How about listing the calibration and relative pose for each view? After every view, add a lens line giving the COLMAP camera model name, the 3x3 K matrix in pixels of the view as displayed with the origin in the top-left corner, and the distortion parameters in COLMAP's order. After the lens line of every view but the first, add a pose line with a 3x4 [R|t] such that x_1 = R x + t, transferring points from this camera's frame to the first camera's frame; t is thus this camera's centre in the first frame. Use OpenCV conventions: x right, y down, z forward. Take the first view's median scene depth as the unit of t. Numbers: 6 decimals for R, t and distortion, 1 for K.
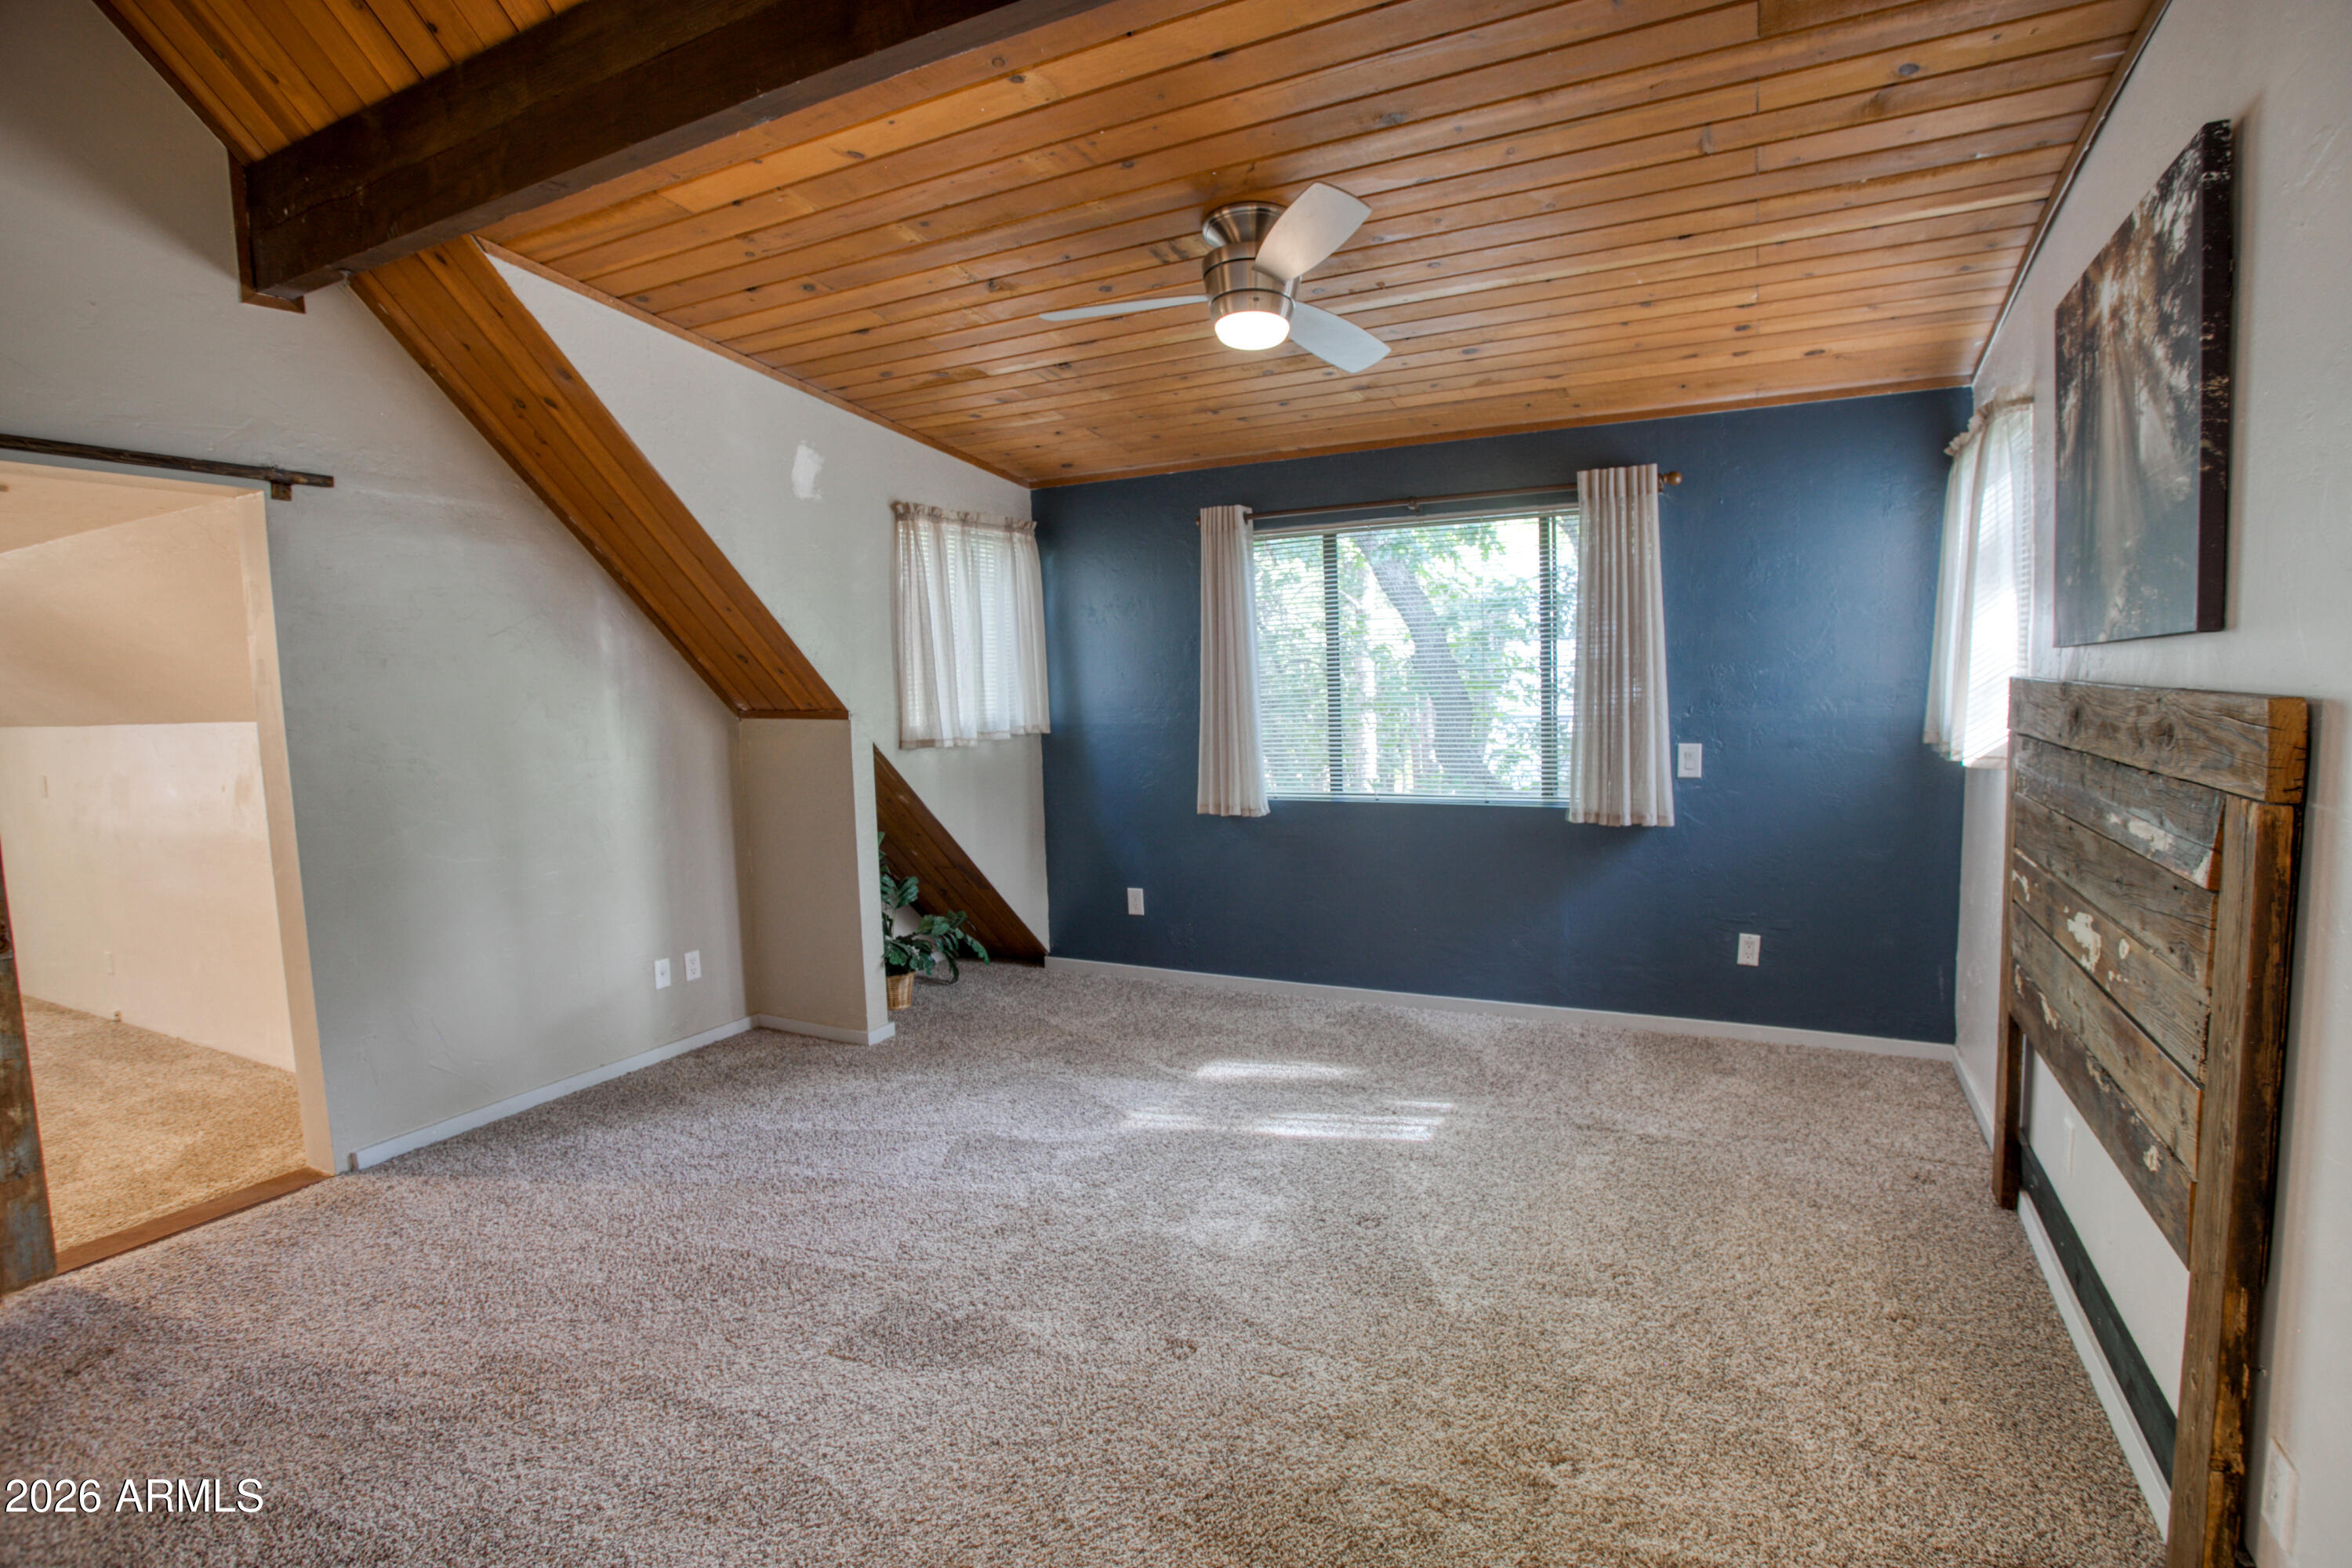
lens RADIAL K [[1154.8, 0, 1190.8], [0, 1154.8, 778.2], [0, 0, 1]] dist [-0.073028, 0.028311]
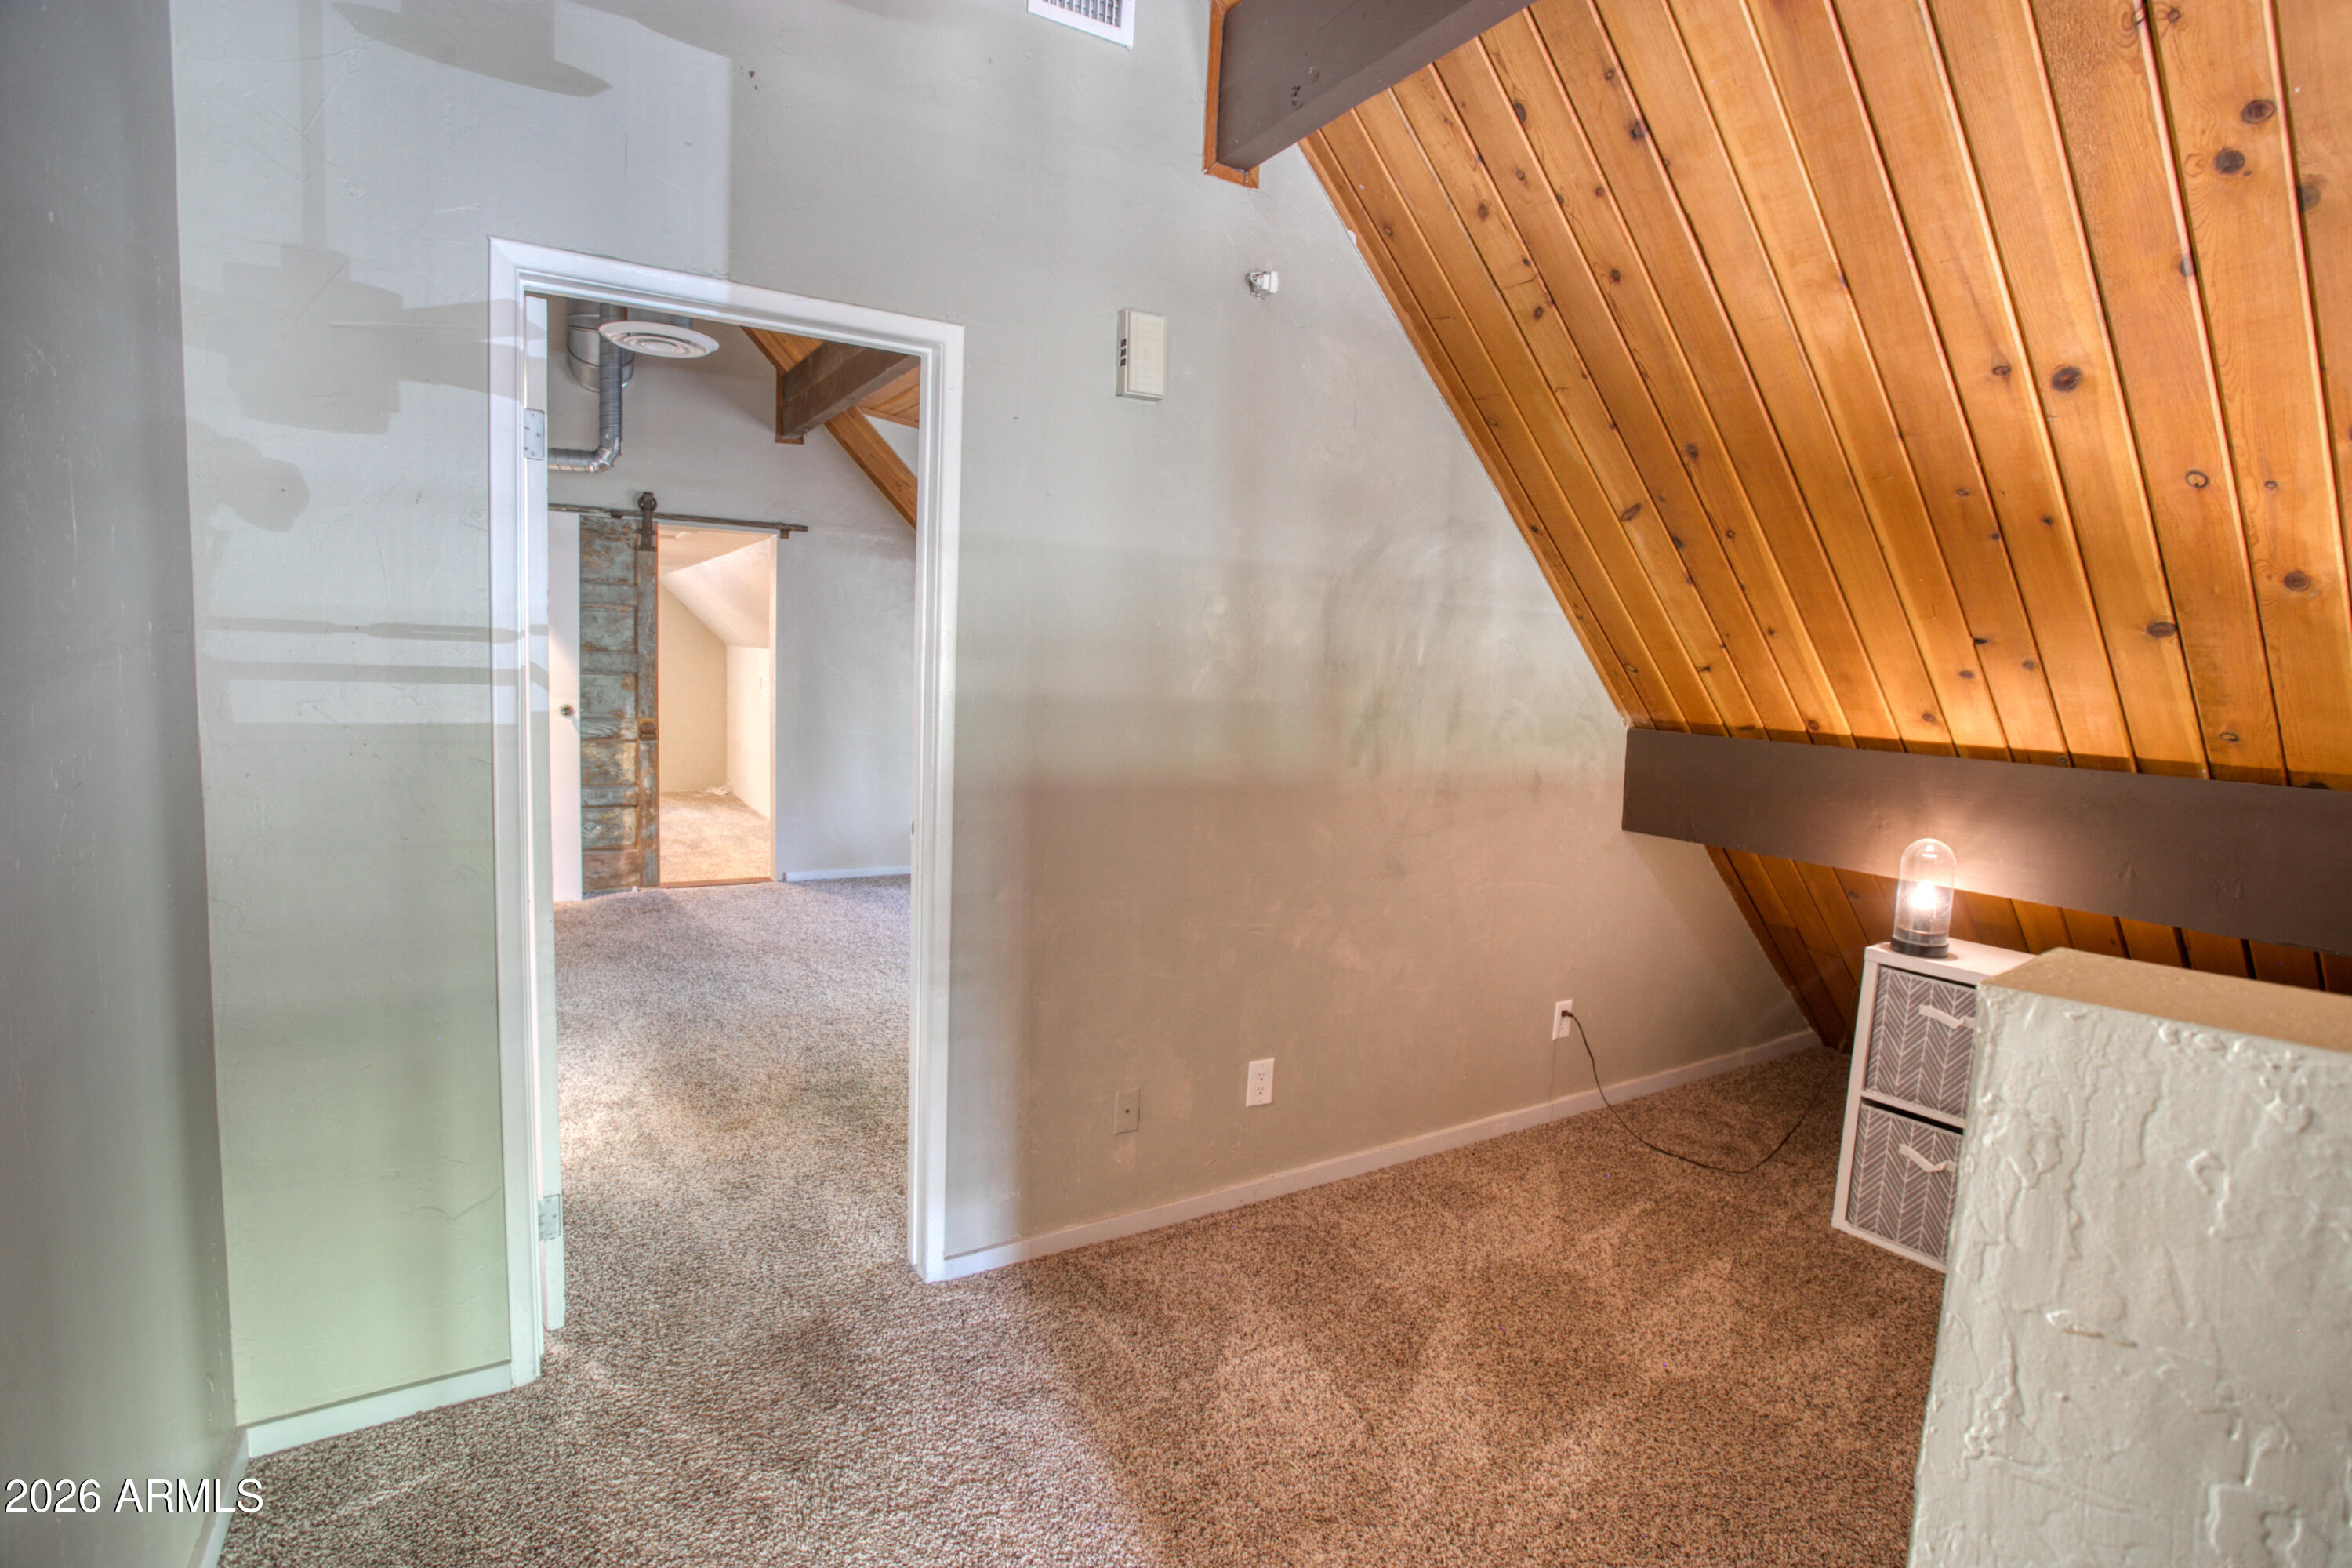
lens RADIAL K [[1154.8, 0, 1190.8], [0, 1154.8, 778.2], [0, 0, 1]] dist [-0.073028, 0.028311]
pose [[0.854696, 0.119886, -0.505096, 0.785450], [-0.115575, 0.992493, 0.040002, 0.010615], [0.506100, 0.024187, 0.862136, -0.345378]]
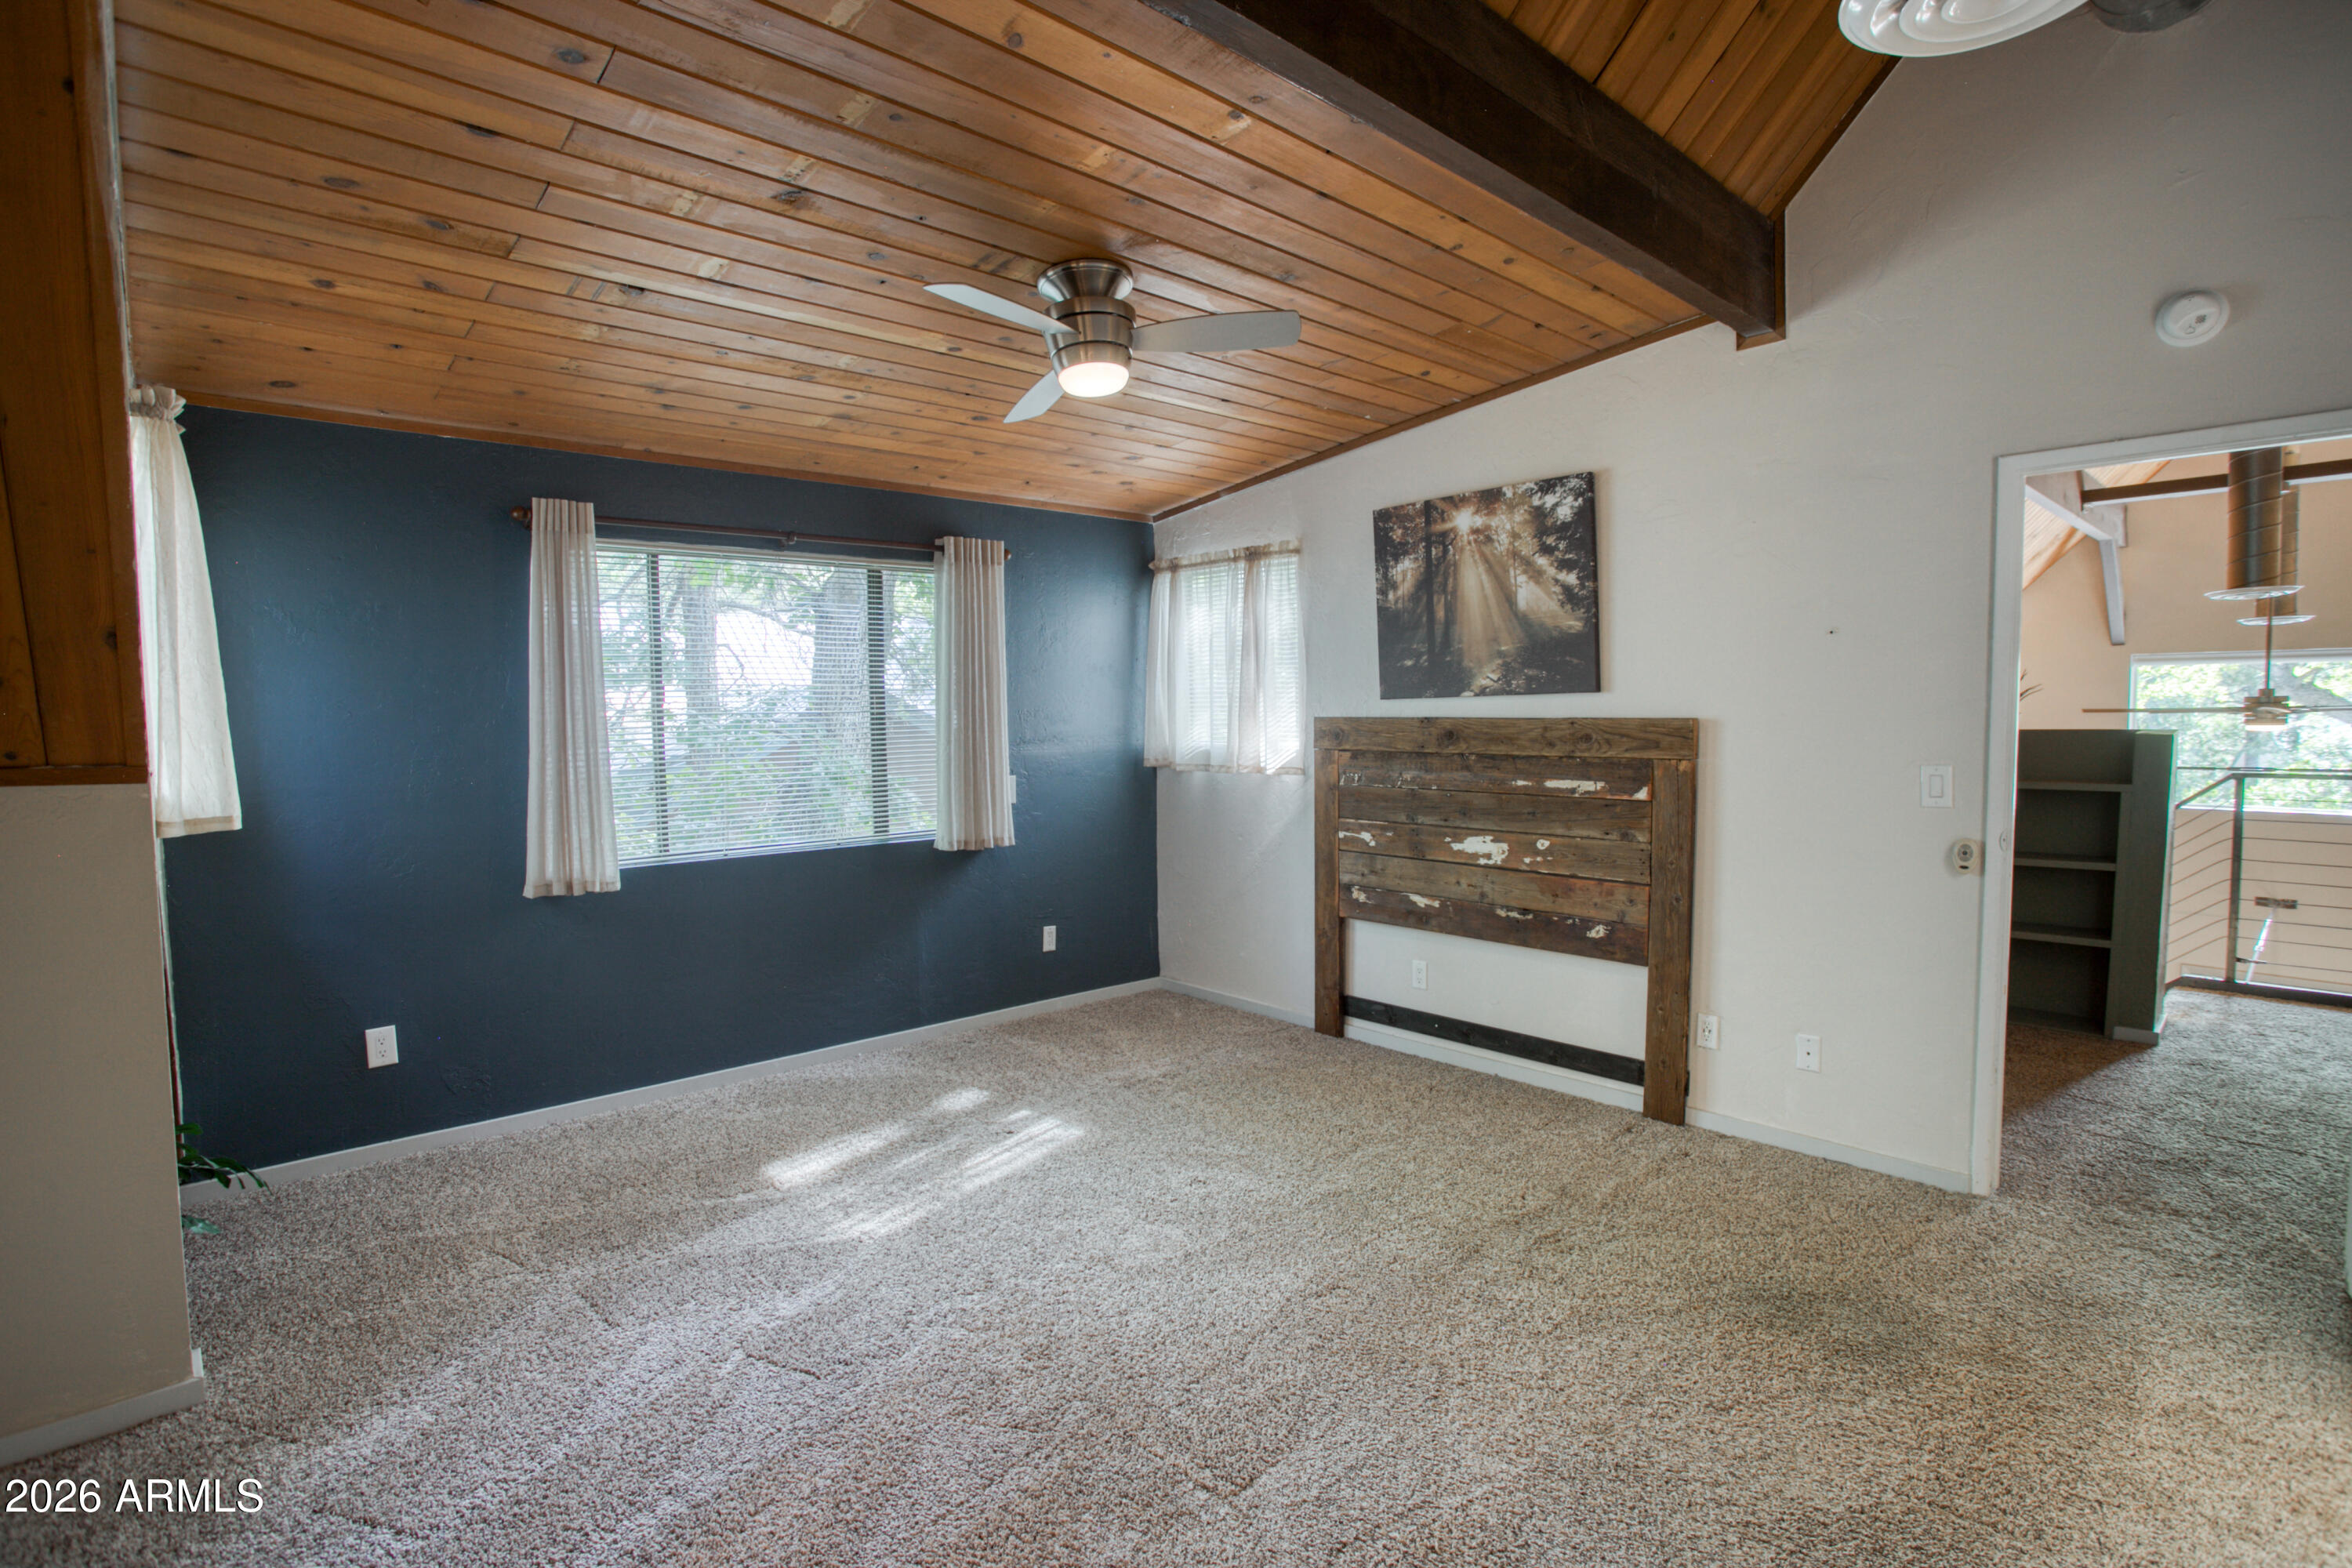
lens RADIAL K [[1154.8, 0, 1190.8], [0, 1154.8, 778.2], [0, 0, 1]] dist [-0.073028, 0.028311]
pose [[0.335134, -0.030654, 0.941672, -0.735653], [0.085922, 0.996300, 0.001853, -0.015477], [-0.938244, 0.080289, 0.336528, 0.471196]]
